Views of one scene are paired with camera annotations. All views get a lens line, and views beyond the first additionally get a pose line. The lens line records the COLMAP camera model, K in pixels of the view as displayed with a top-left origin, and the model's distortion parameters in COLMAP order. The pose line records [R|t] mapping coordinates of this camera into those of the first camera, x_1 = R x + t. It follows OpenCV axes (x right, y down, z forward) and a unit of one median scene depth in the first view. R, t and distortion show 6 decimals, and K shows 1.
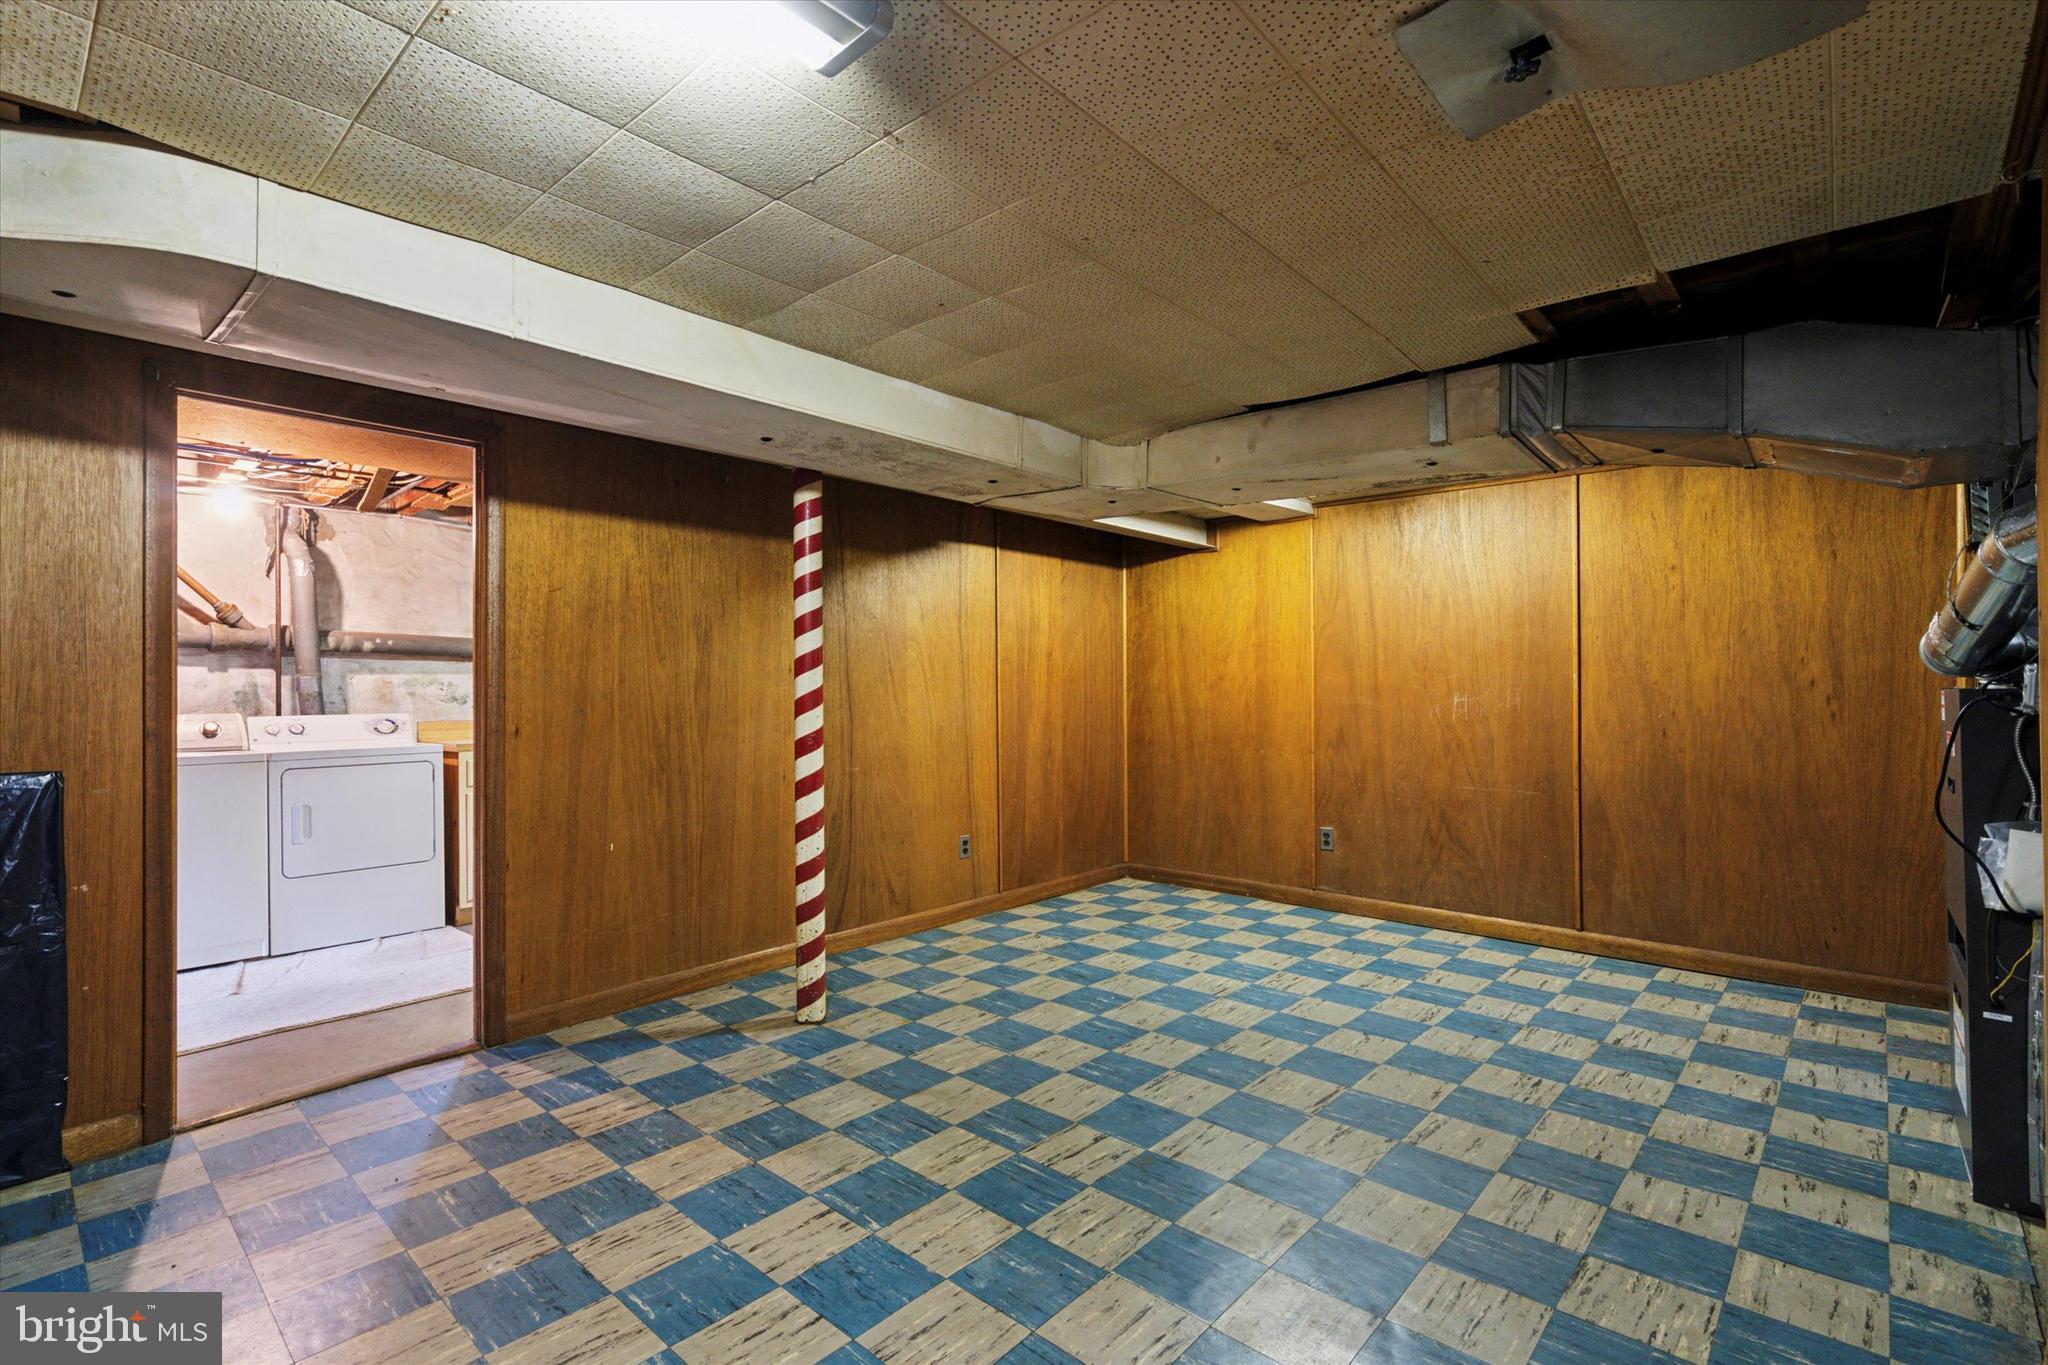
lens RADIAL K [[945.8, 0, 1029.8], [0, 945.8, 689.4], [0, 0, 1]] dist [-0.010020, 0.002622]
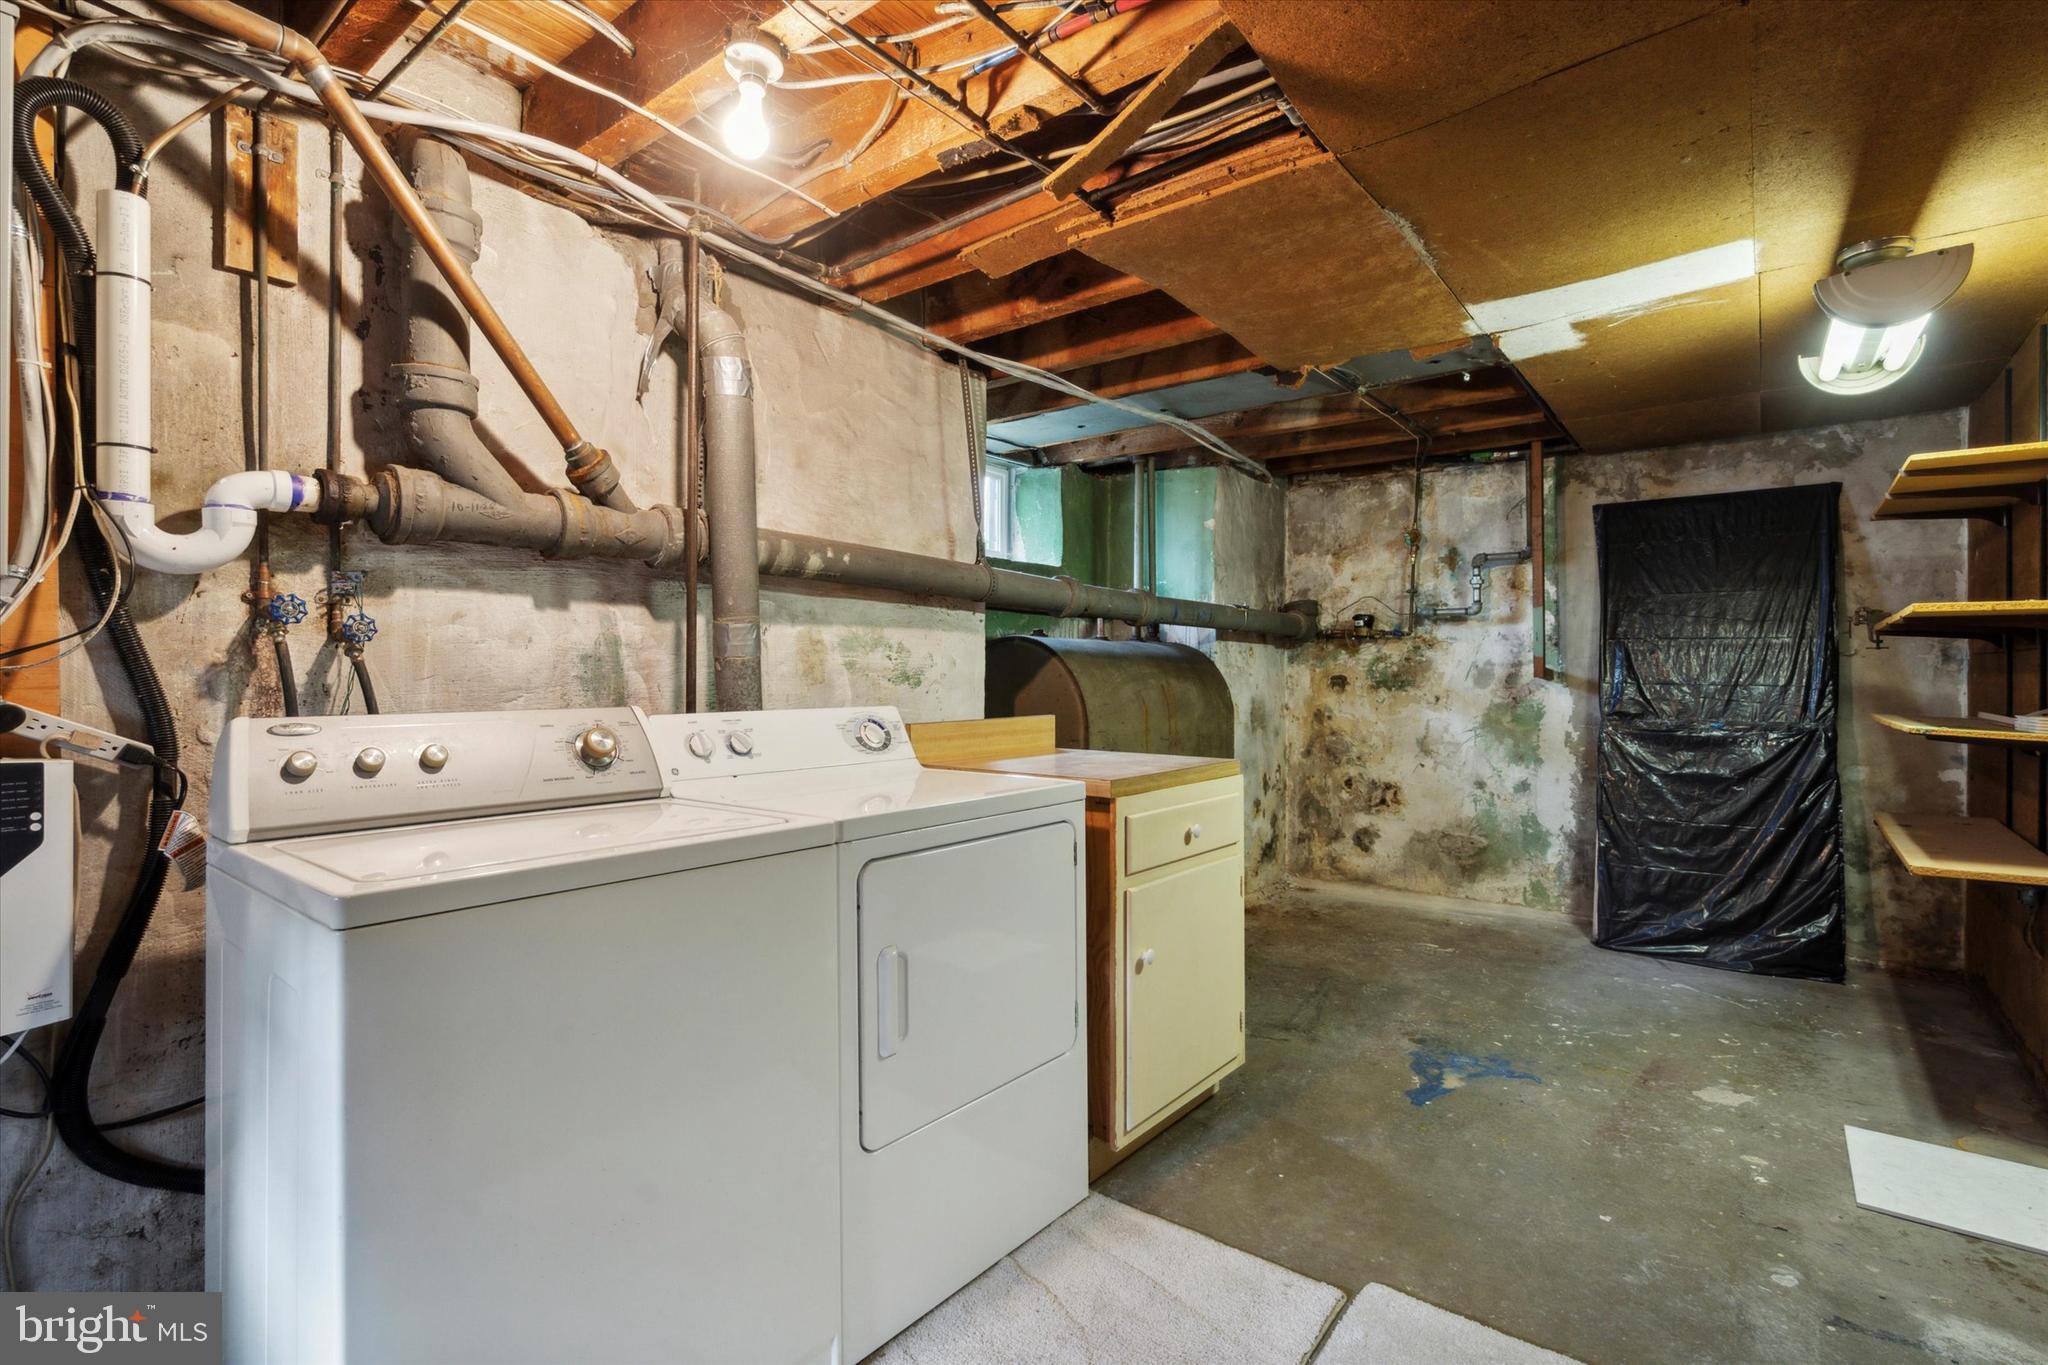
lens RADIAL K [[945.8, 0, 1020.0], [0, 945.8, 676.2], [0, 0, 1]] dist [-0.010020, 0.002622]
pose [[0.997917, 0.011505, 0.063473, -0.639096], [-0.011943, 0.999907, 0.006534, 0.006430], [-0.063392, -0.007278, 0.997962, 0.525771]]
